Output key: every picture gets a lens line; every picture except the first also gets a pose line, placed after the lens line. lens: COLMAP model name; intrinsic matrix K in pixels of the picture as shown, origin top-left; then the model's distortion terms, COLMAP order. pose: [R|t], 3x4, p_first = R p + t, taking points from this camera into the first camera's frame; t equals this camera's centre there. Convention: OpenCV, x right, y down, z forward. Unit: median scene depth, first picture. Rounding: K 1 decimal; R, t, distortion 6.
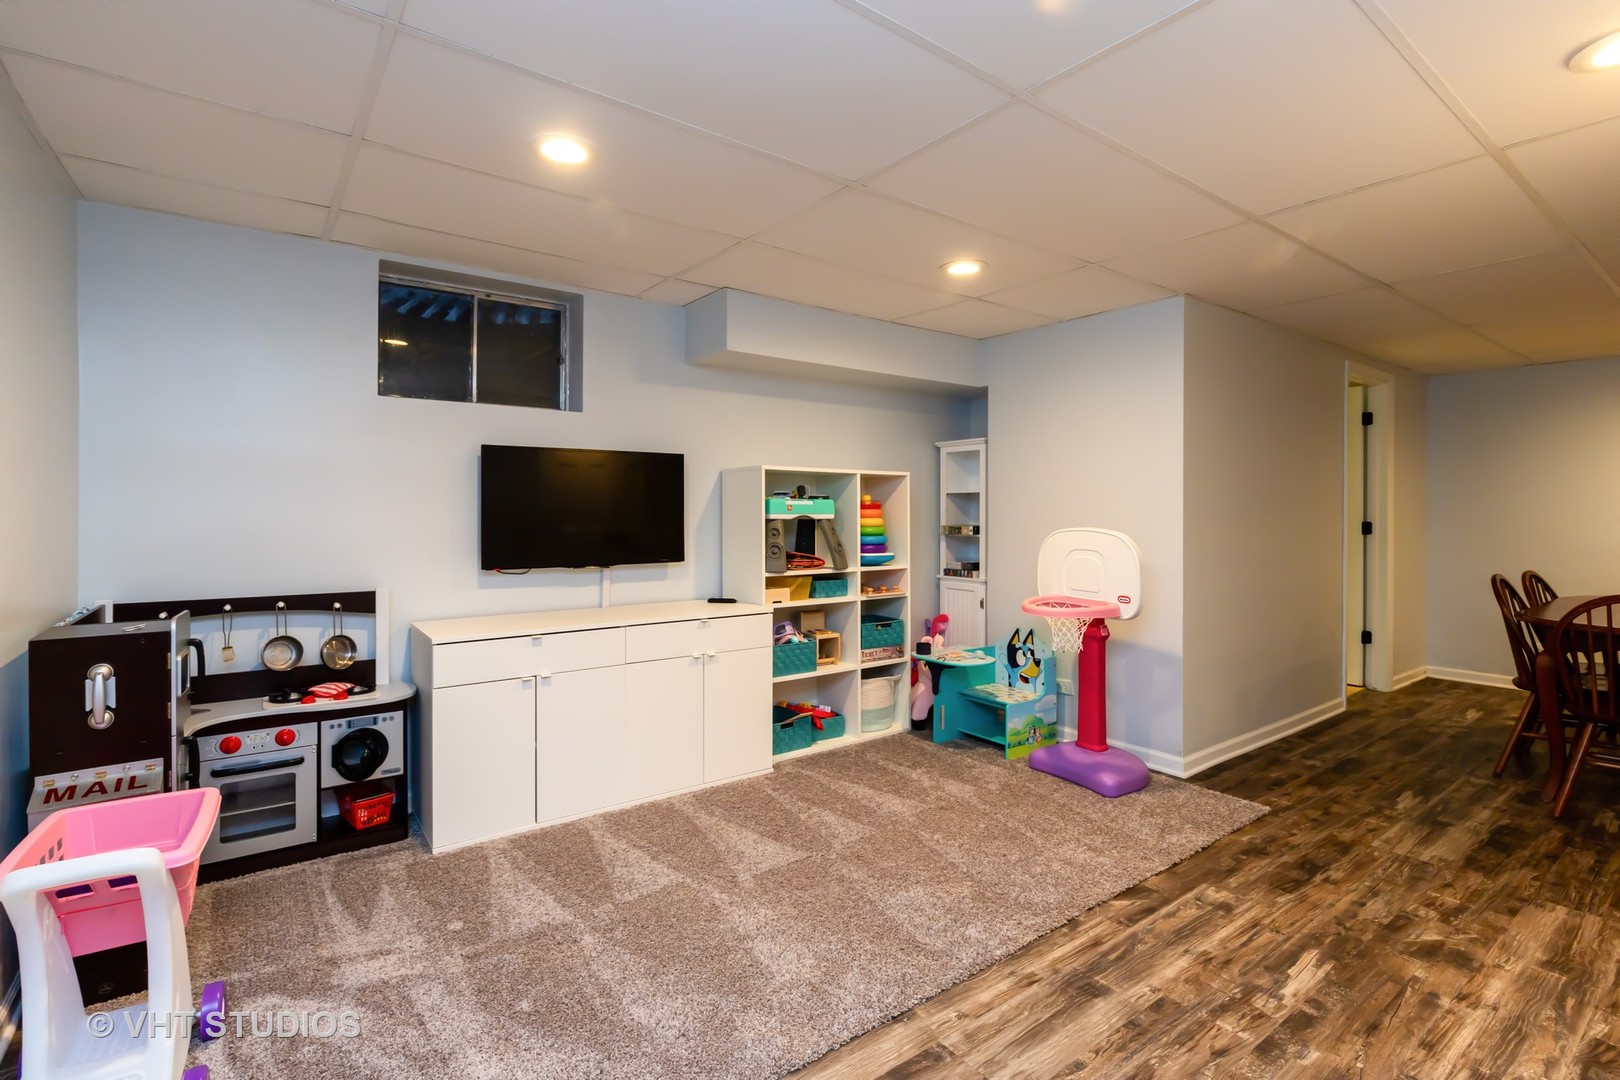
lens RADIAL K [[748.4, 0, 801.7], [0, 748.4, 530.7], [0, 0, 1]] dist [-0.002634, -0.000833]
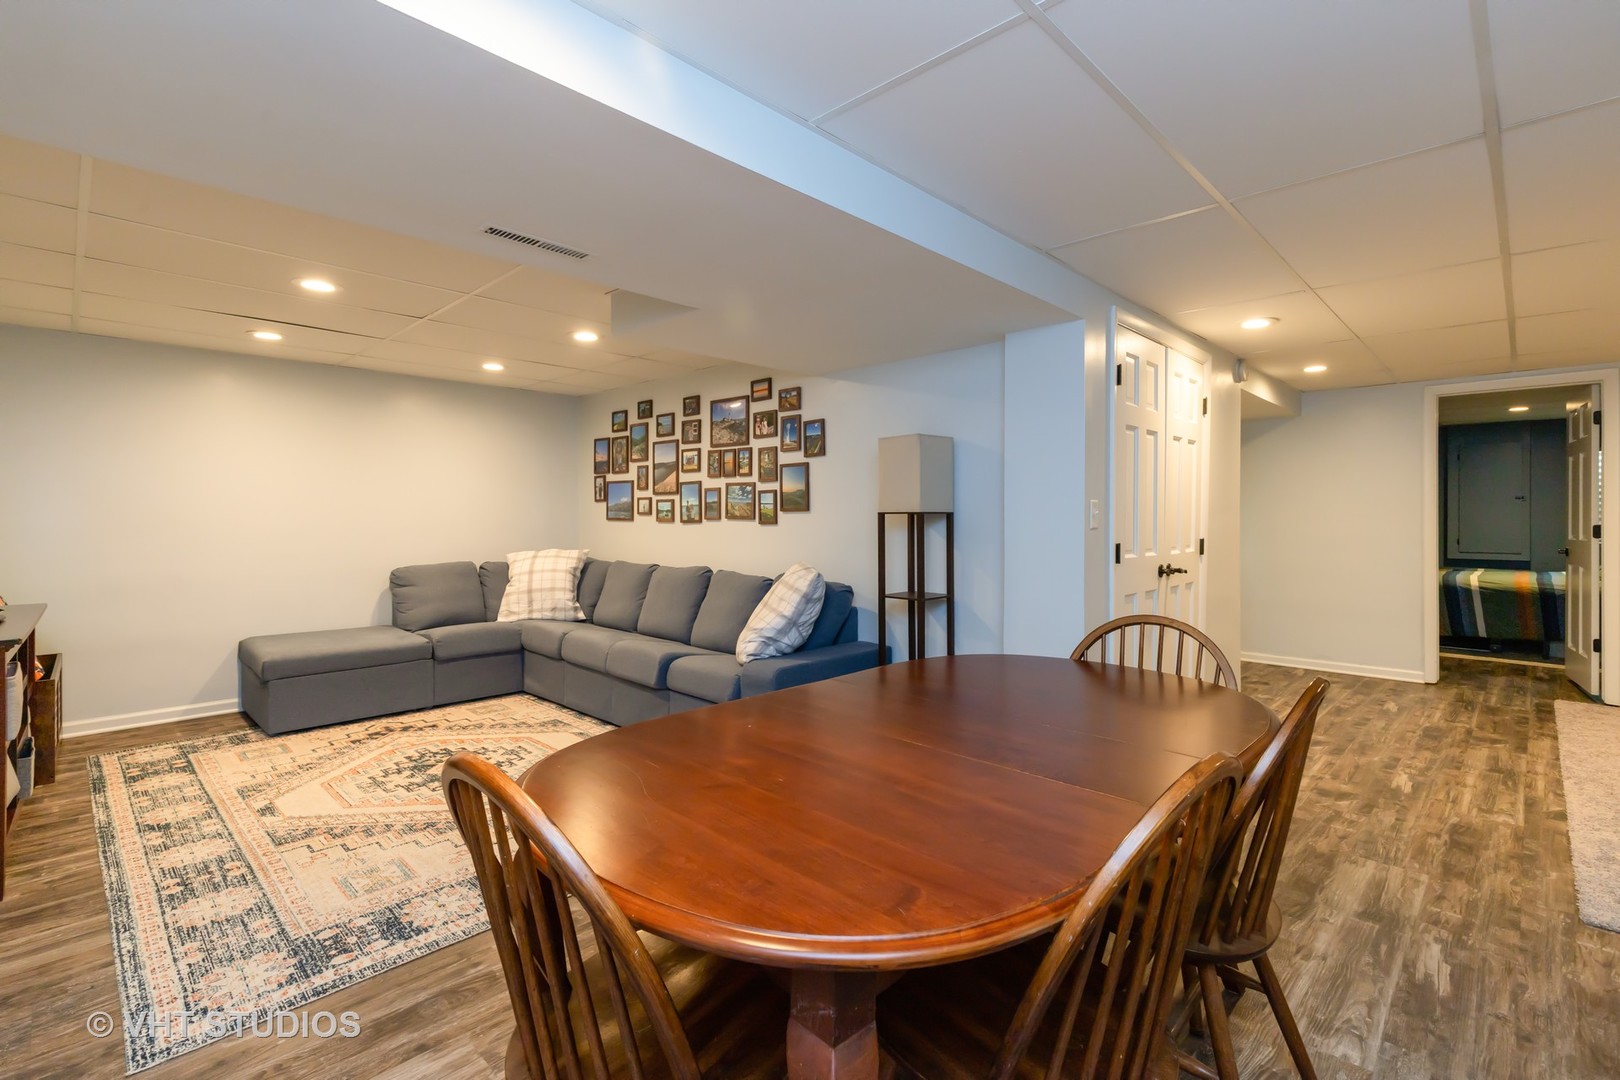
lens RADIAL K [[748.4, 0, 801.7], [0, 748.4, 530.7], [0, 0, 1]] dist [-0.002634, -0.000833]
pose [[-0.986271, -0.002482, -0.165115, 1.841985], [-0.010303, 0.998864, 0.046527, -0.033096], [0.164812, 0.047590, -0.985176, 1.935770]]
